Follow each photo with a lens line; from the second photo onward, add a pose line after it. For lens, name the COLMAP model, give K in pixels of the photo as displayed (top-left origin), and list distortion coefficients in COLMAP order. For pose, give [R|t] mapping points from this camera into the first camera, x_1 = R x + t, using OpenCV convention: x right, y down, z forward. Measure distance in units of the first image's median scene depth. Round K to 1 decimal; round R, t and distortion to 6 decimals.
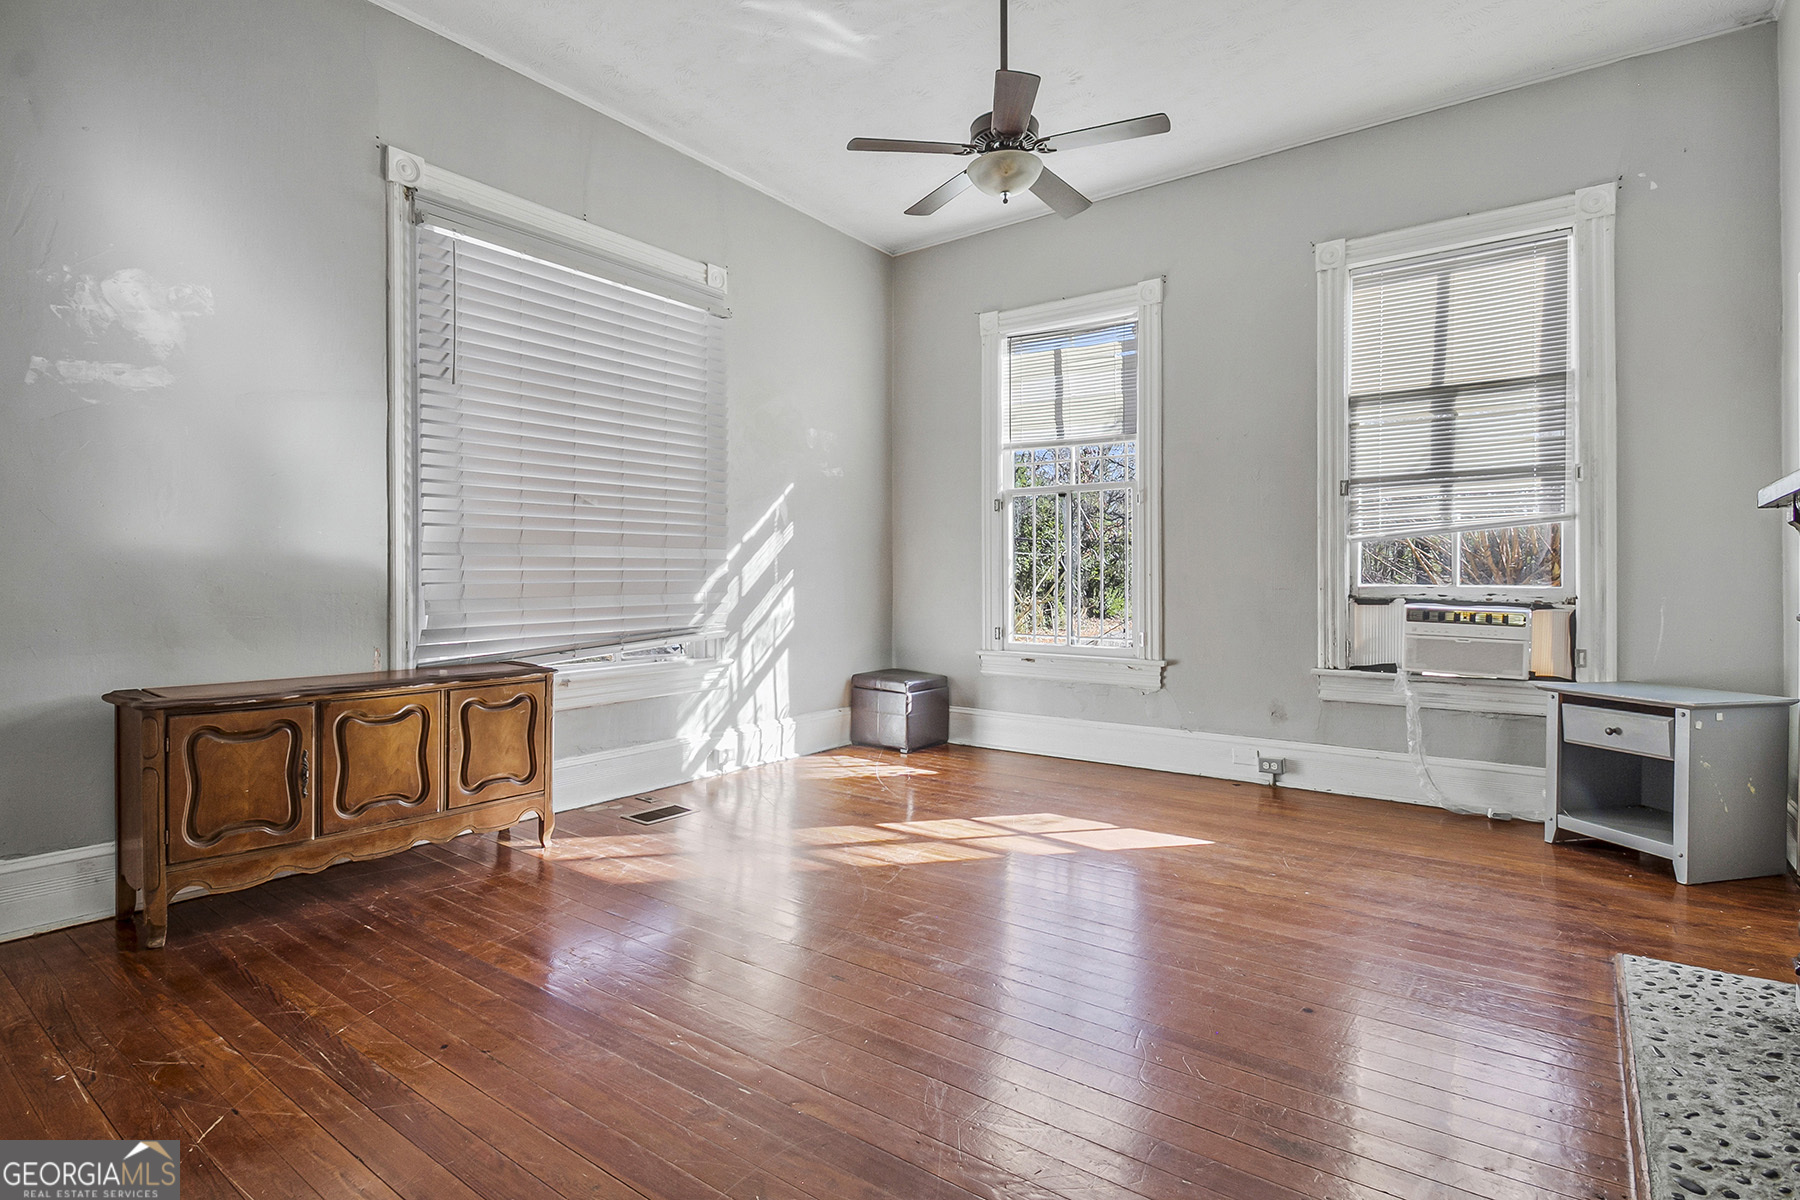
lens RADIAL K [[867.5, 0, 900.0], [0, 867.5, 600.0], [0, 0, 1]] dist [0.000048, -0.000278]
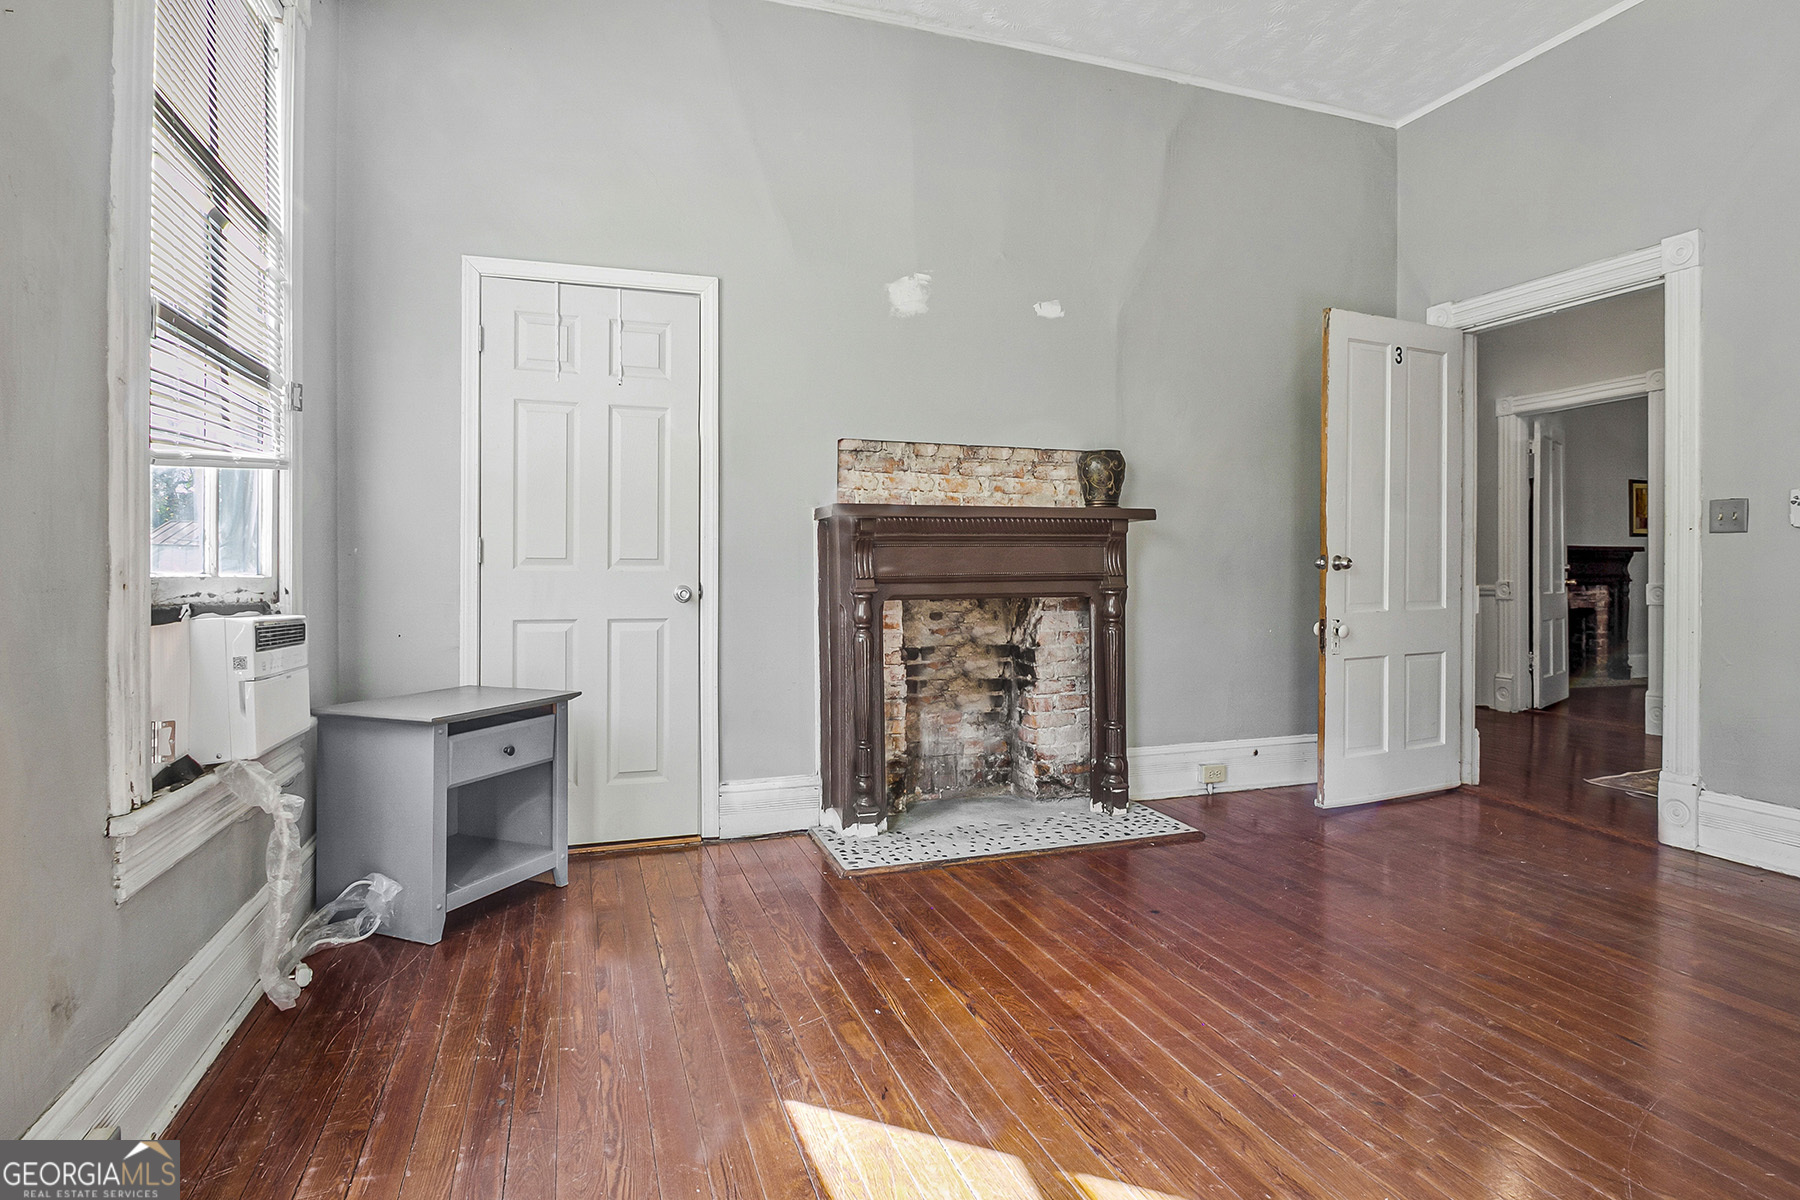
lens RADIAL K [[937.5, 0, 902.9], [0, 937.5, 561.7], [0, 0, 1]] dist [-0.001486, -0.000325]
pose [[-0.836878, -0.004432, 0.547371, 0.019982], [-0.003180, 0.999990, 0.003234, -0.034757], [-0.547380, 0.000966, -0.836884, 1.683695]]
